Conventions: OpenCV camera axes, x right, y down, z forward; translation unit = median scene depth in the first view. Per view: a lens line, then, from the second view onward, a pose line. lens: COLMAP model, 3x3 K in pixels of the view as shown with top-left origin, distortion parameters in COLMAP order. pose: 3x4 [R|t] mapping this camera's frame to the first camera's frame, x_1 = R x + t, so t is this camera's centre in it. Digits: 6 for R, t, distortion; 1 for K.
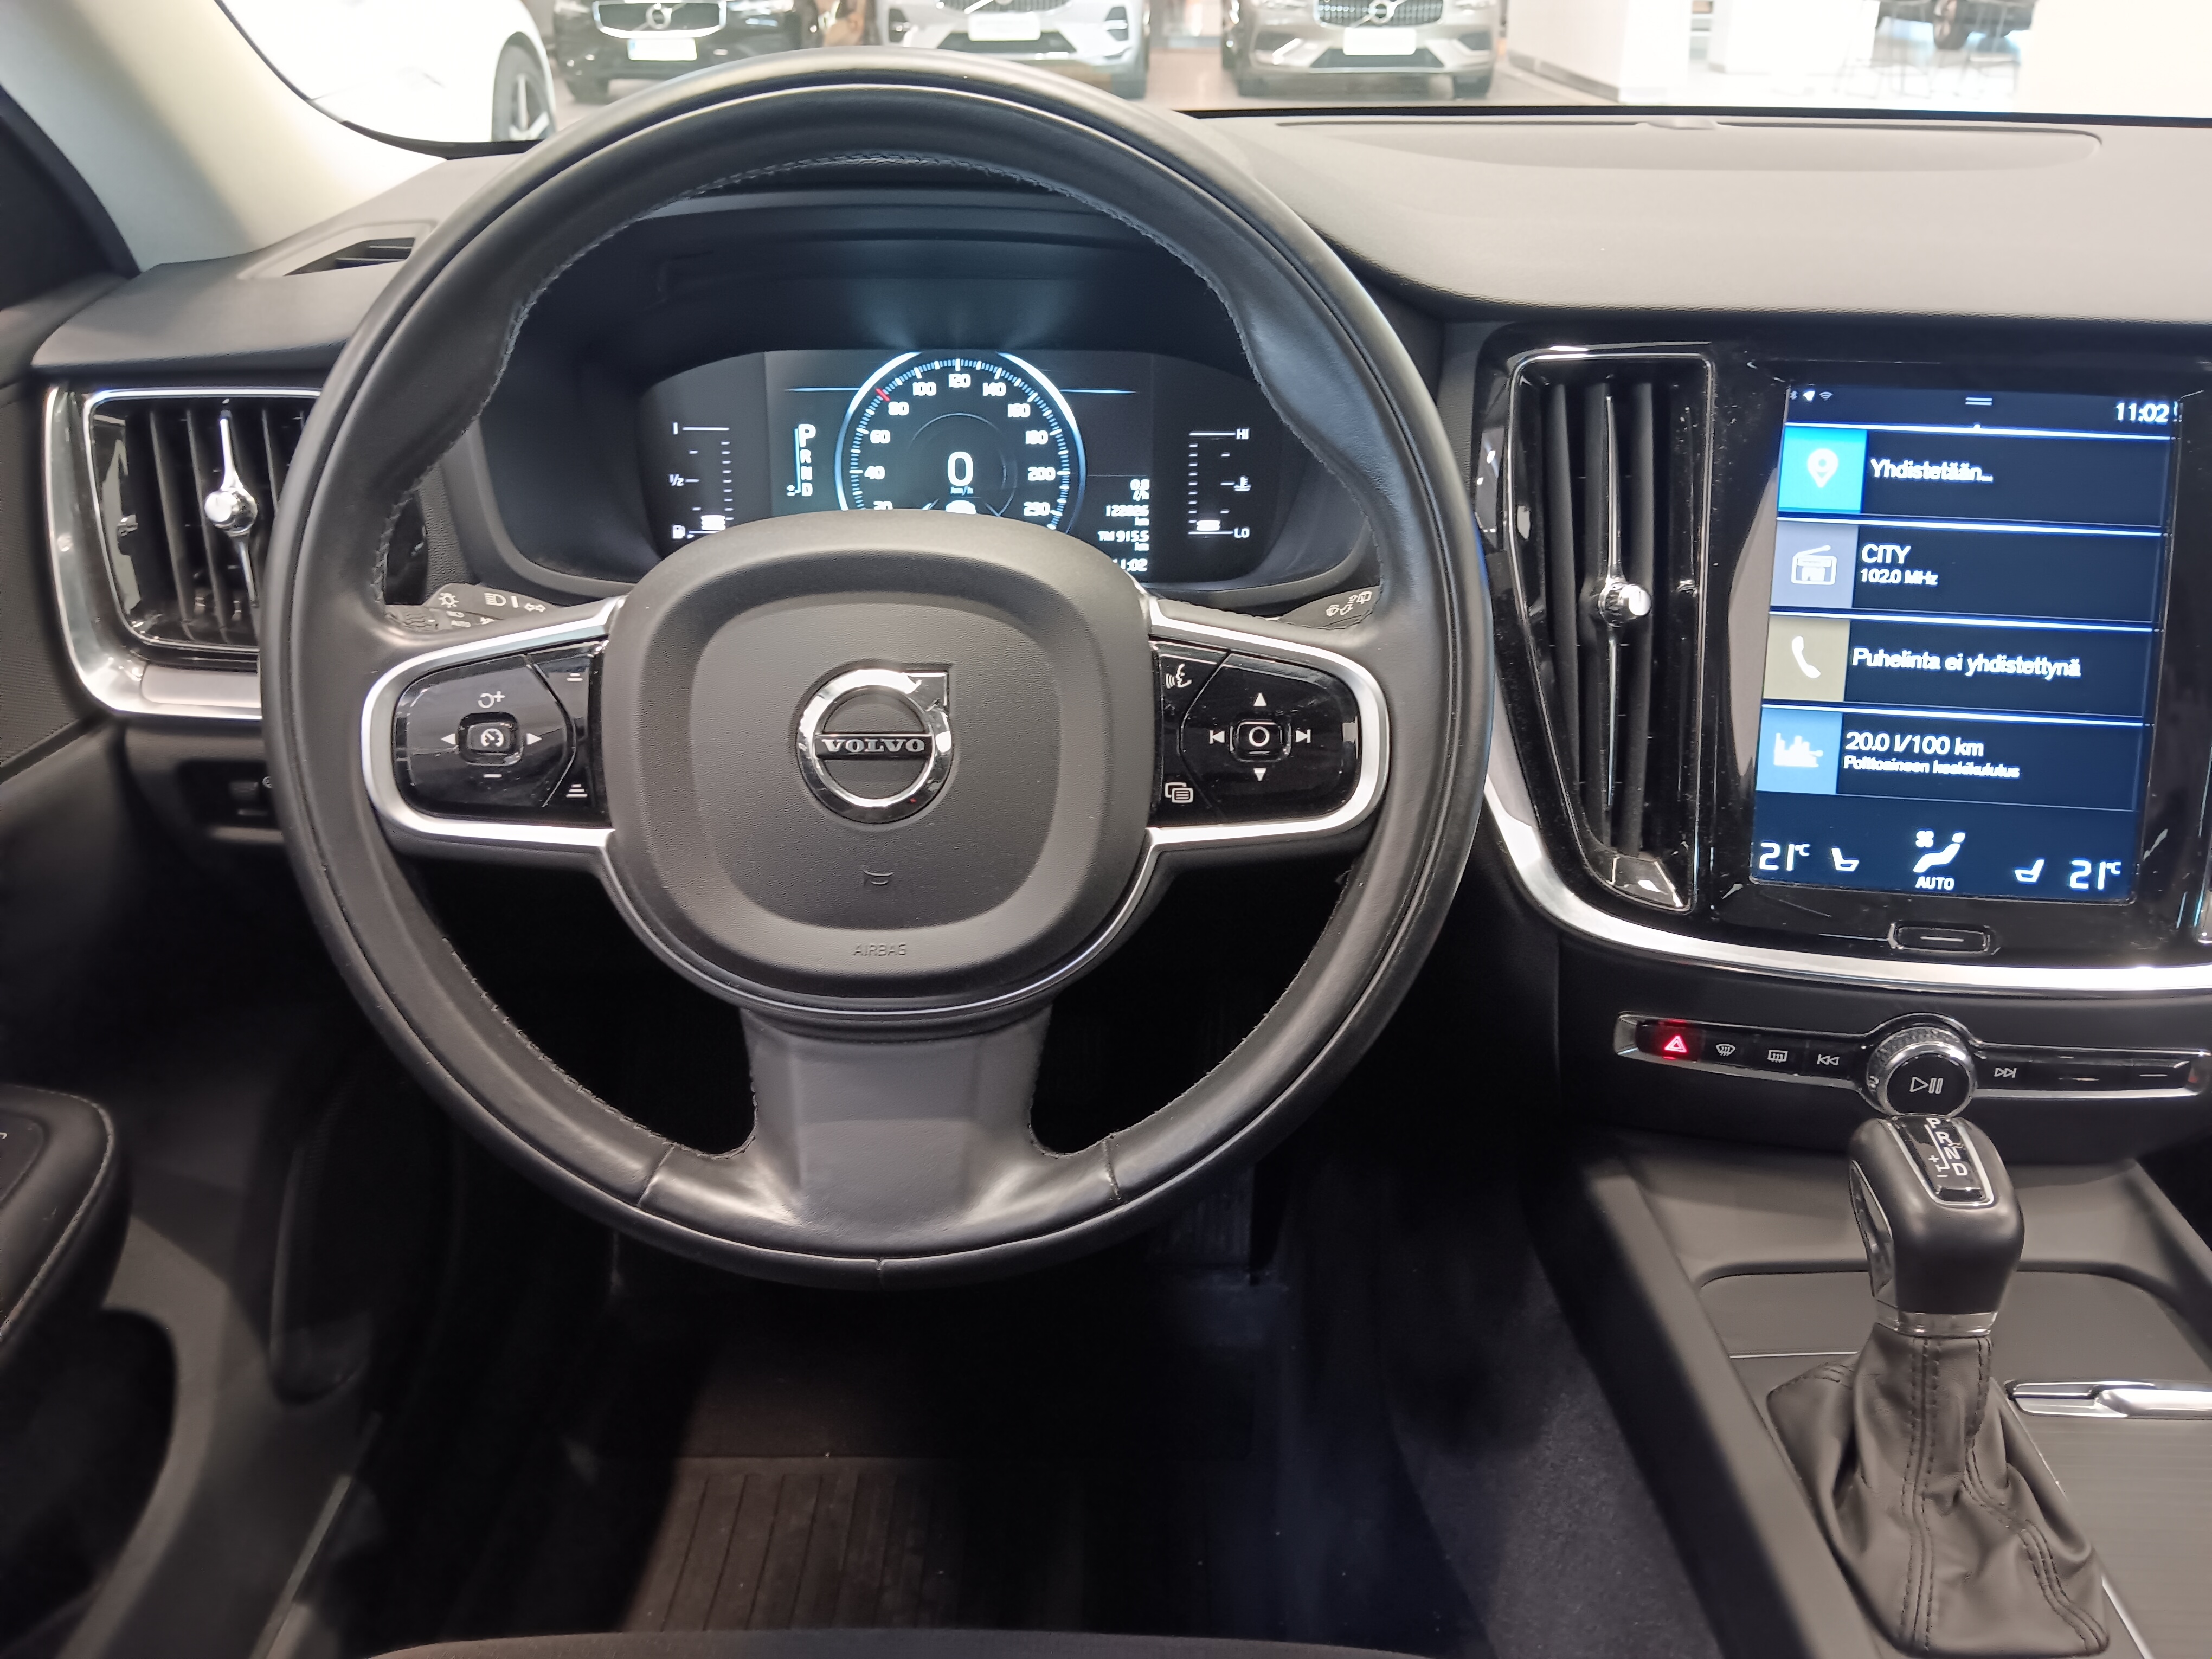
lens RADIAL K [[1727.8, 0, 1116.0], [0, 1727.8, 826.1], [0, 0, 1]] dist [0.110645, -0.220496]
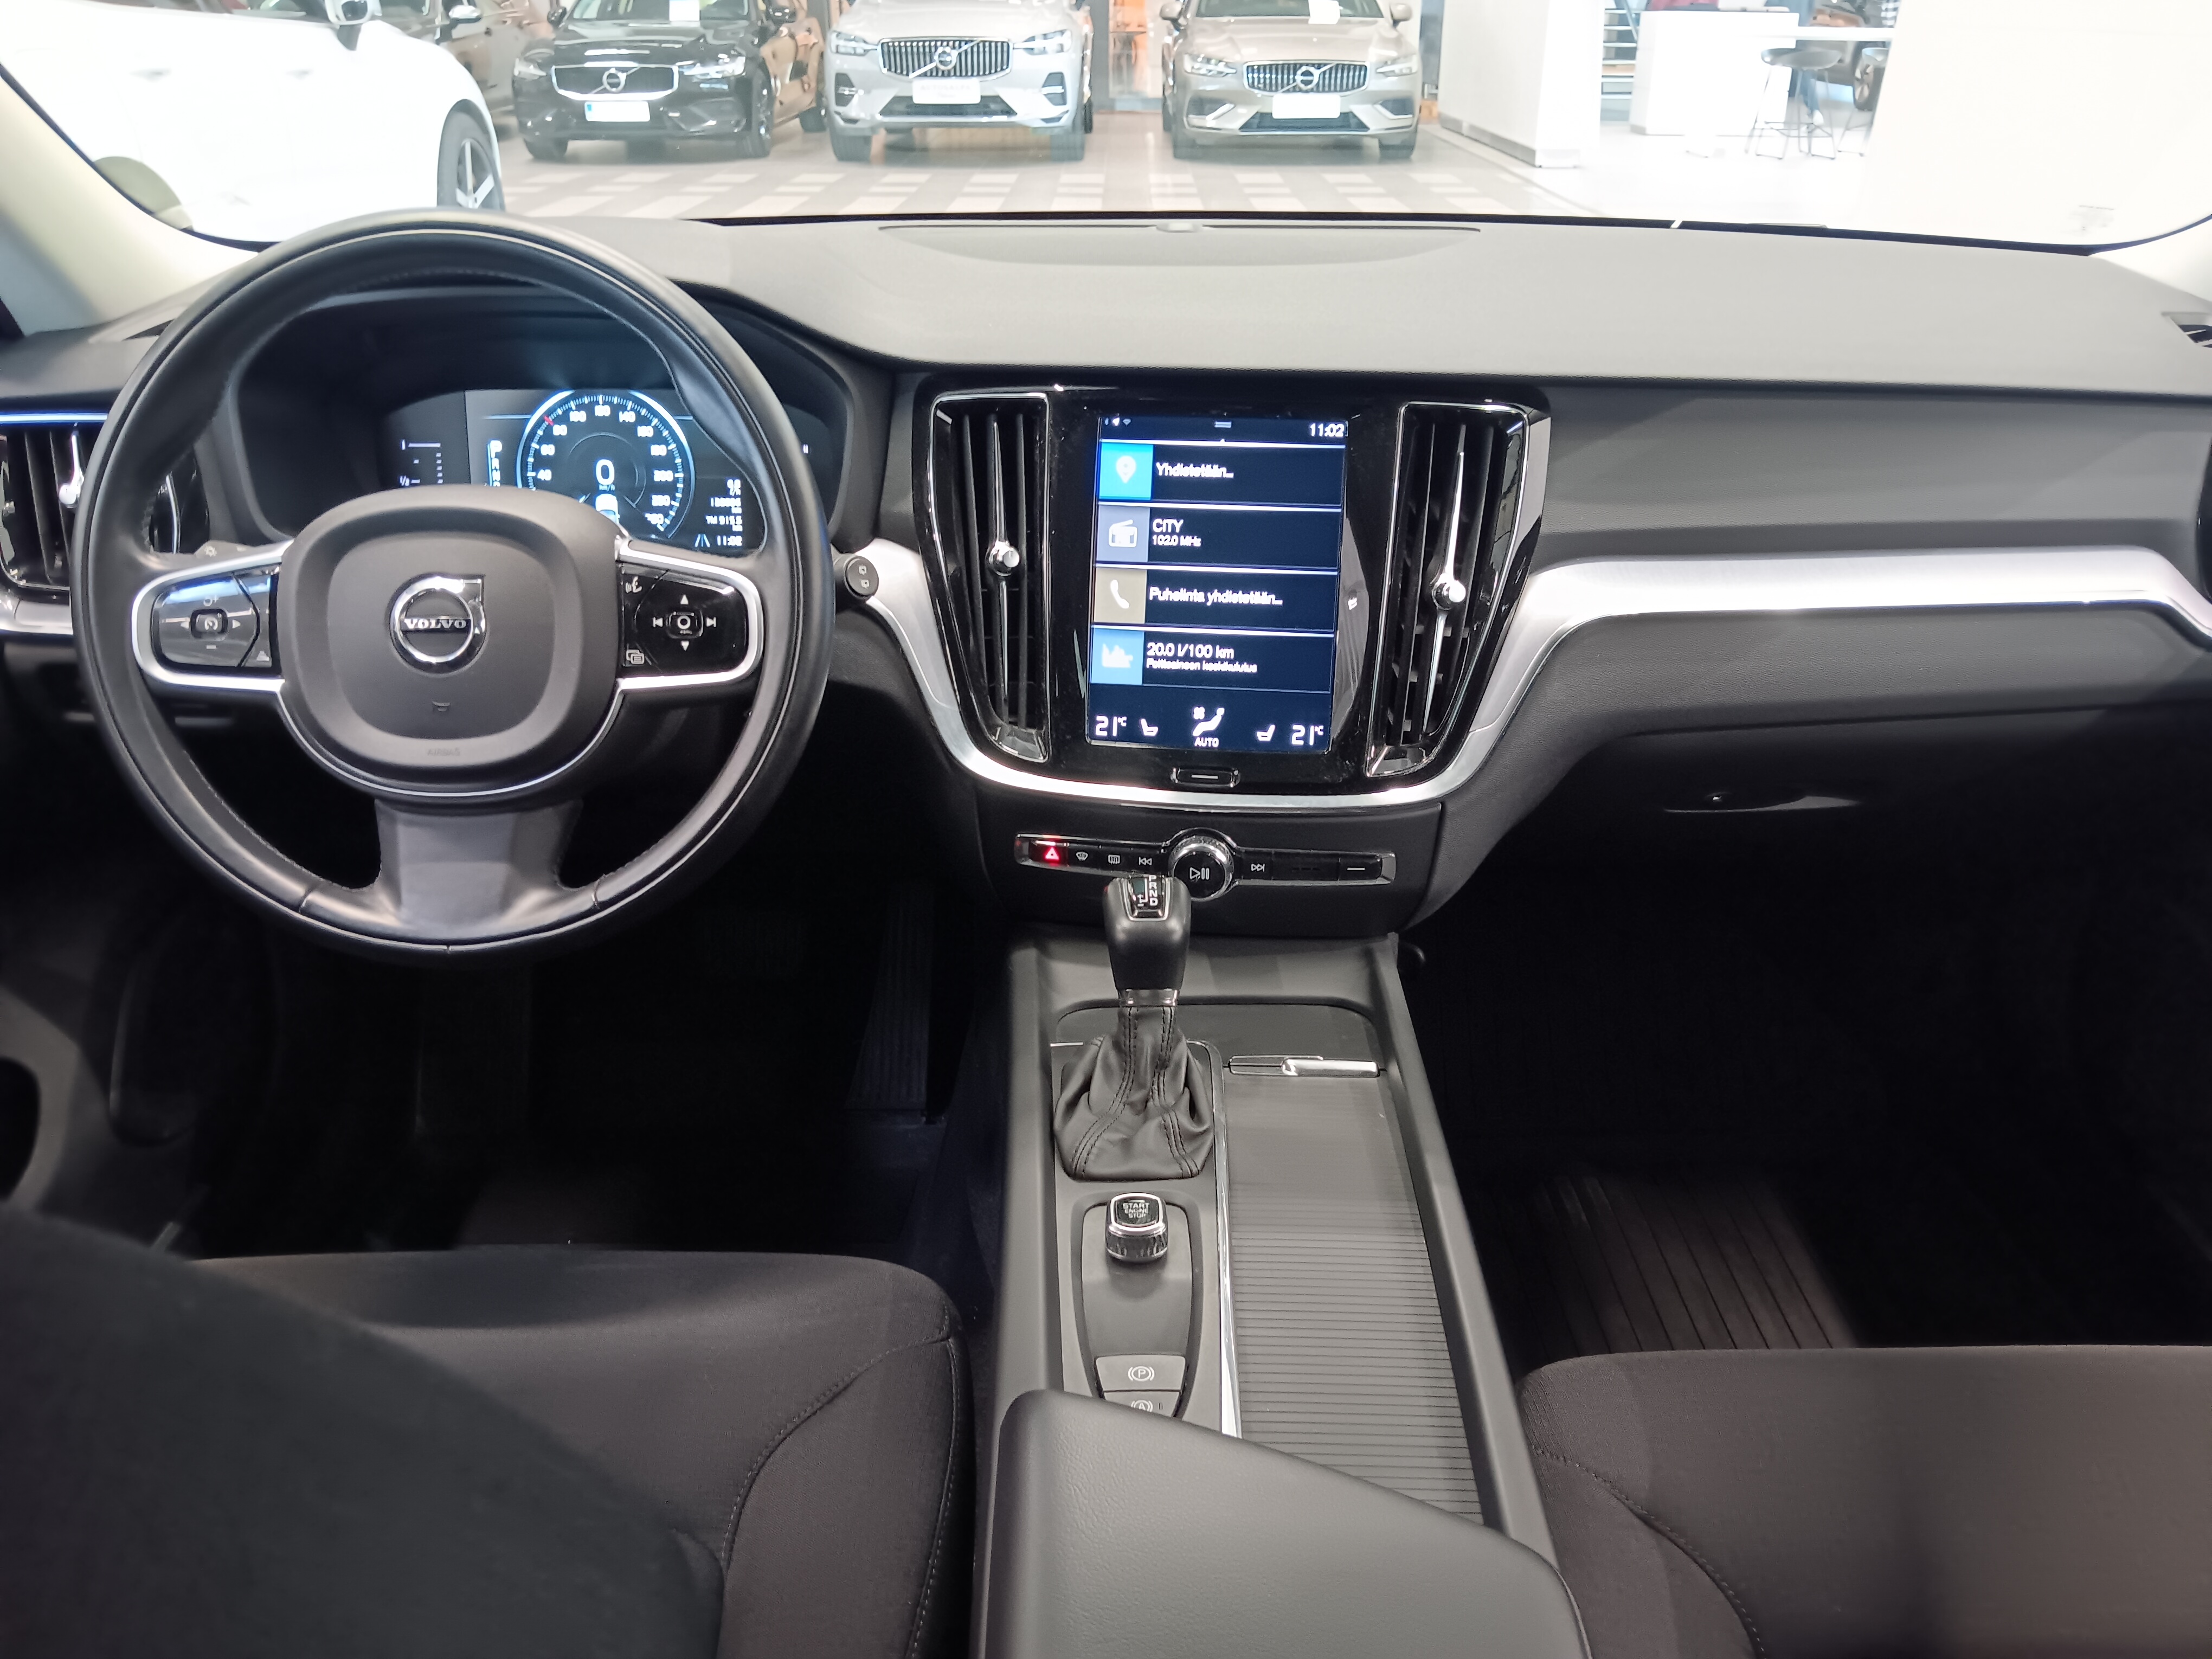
lens RADIAL K [[1724.0, 0, 1106.0], [0, 1724.0, 829.5], [0, 0, 1]] dist [0.085603, -0.164363]
pose [[0.999947, -0.001795, 0.010090, 0.367110], [0.002034, 0.999714, -0.023815, 0.144820], [-0.010045, 0.023835, 0.999665, -0.499167]]
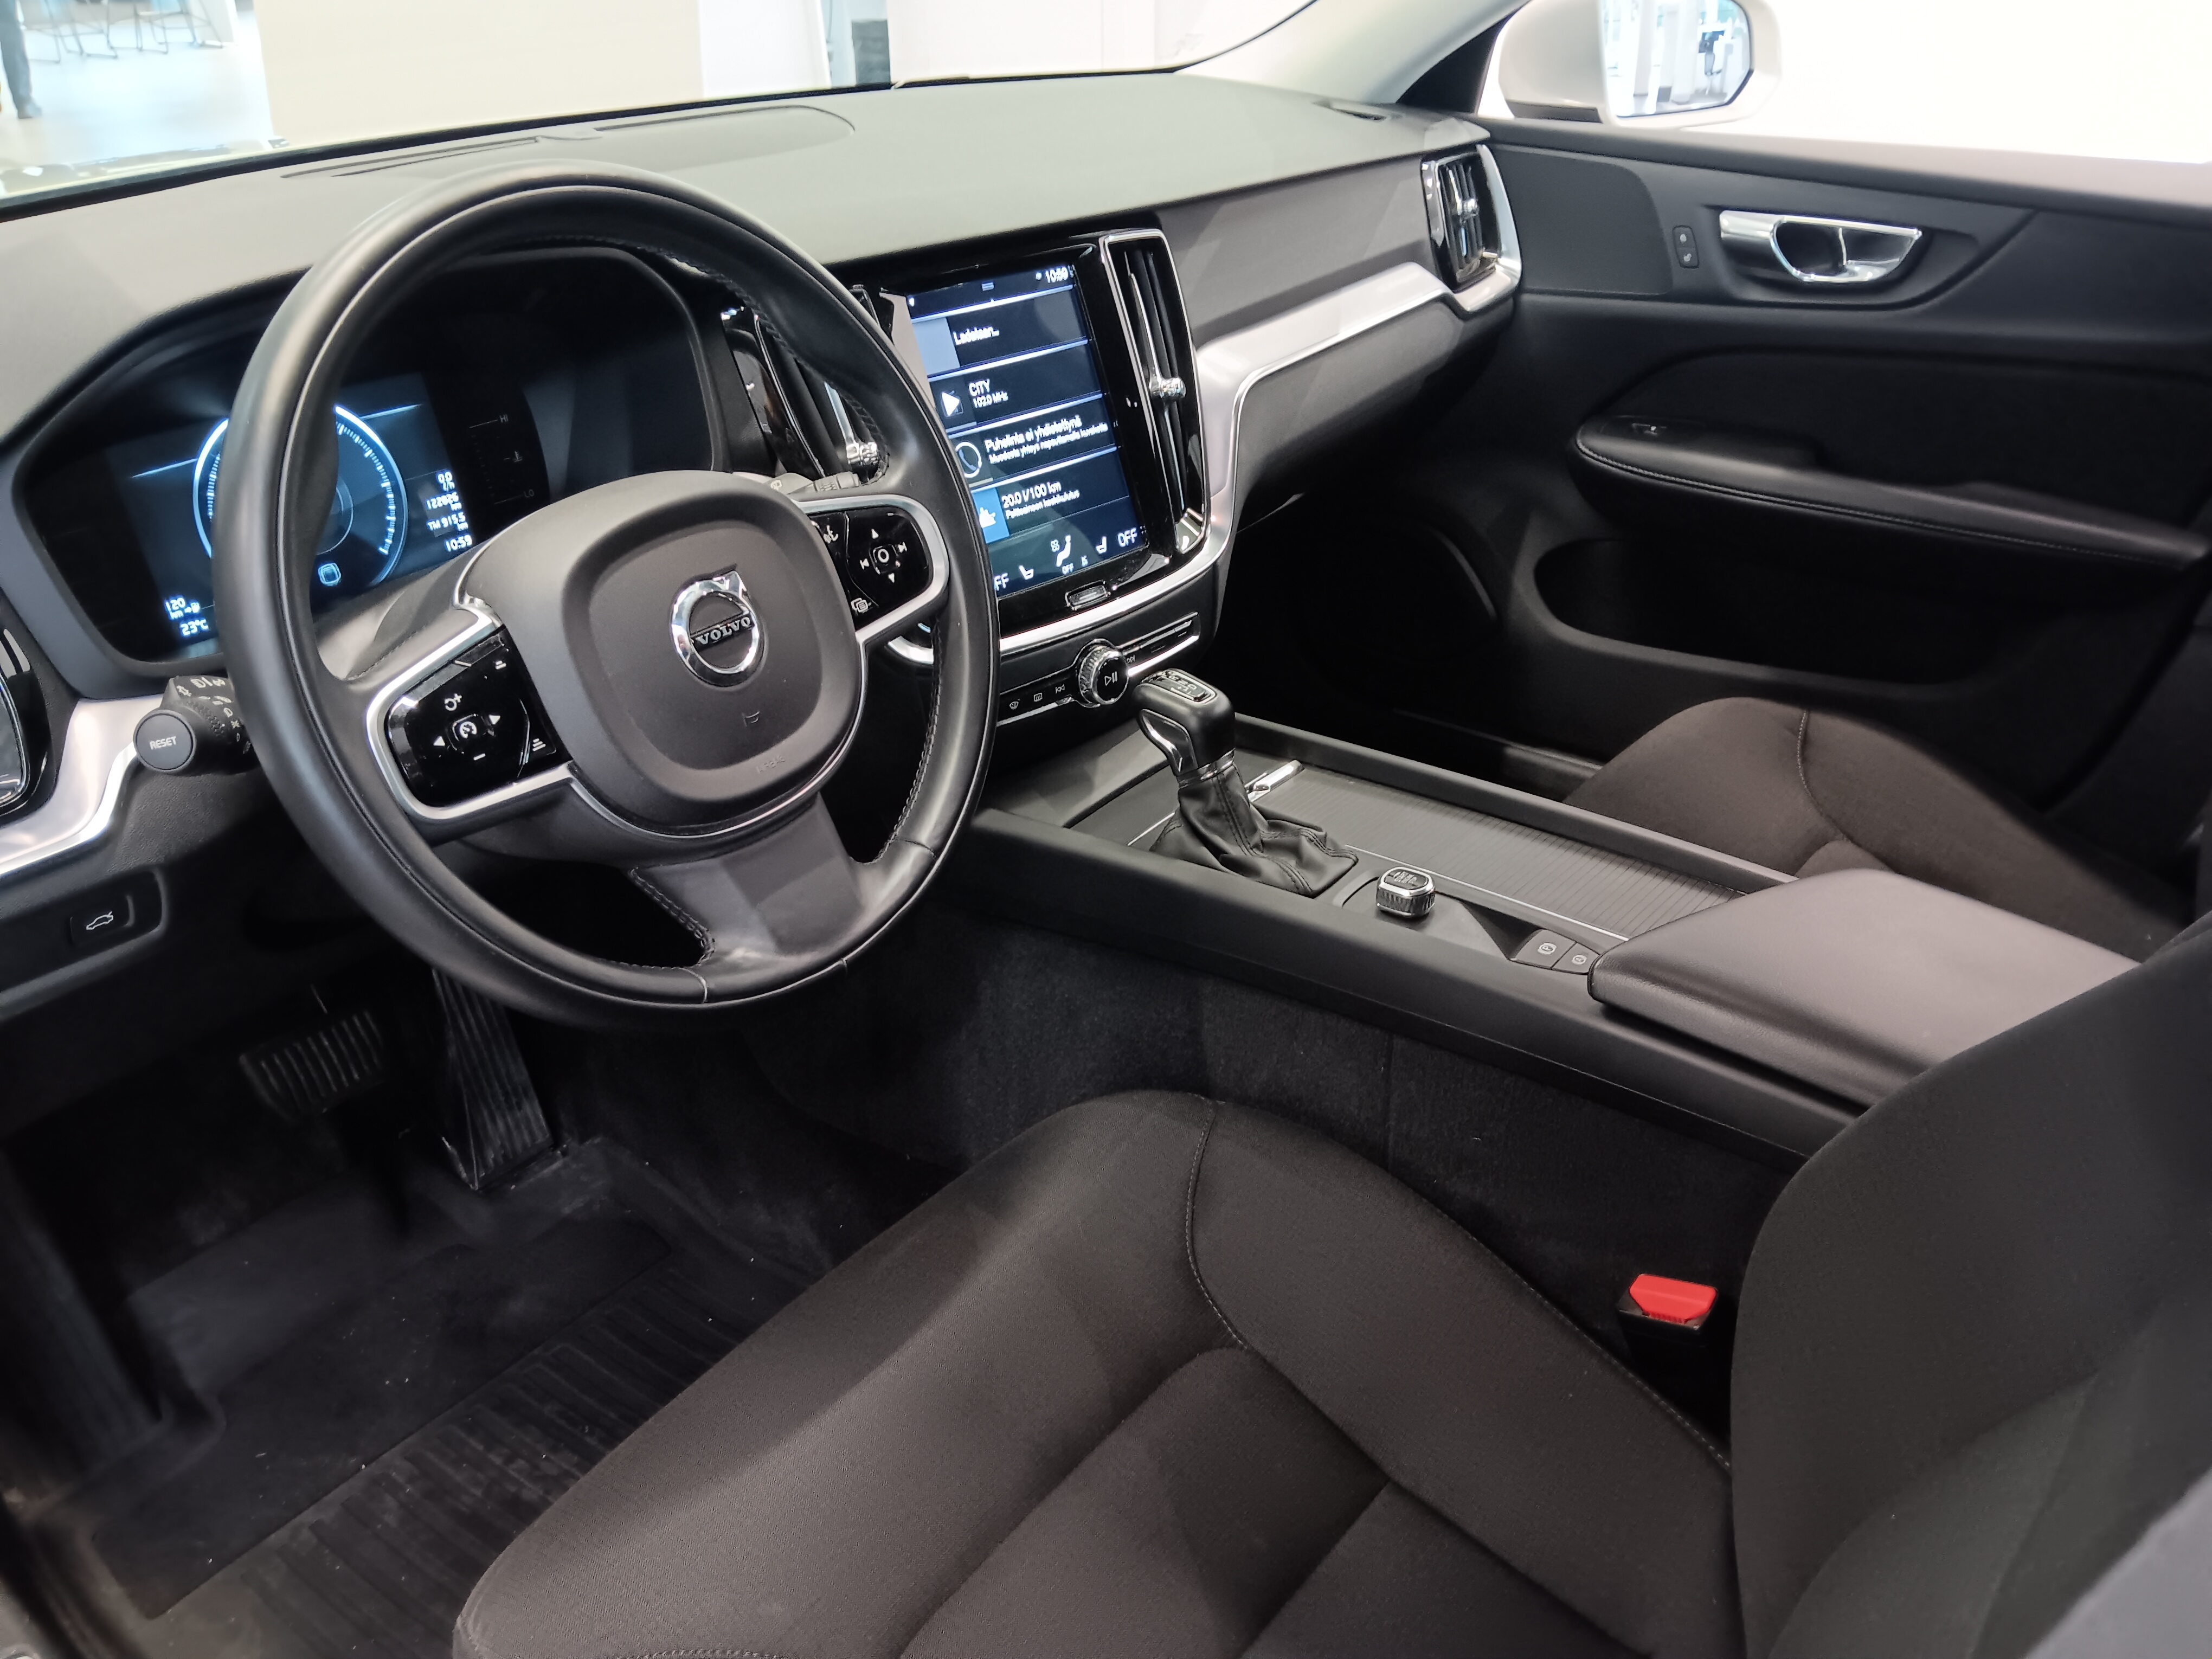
lens RADIAL K [[1727.8, 0, 1116.0], [0, 1727.8, 826.1], [0, 0, 1]] dist [0.110645, -0.220496]
pose [[0.609547, -0.387418, 0.691636, -0.777122], [0.367531, 0.911128, 0.186456, -0.036627], [-0.702406, 0.140544, 0.697763, -0.180419]]
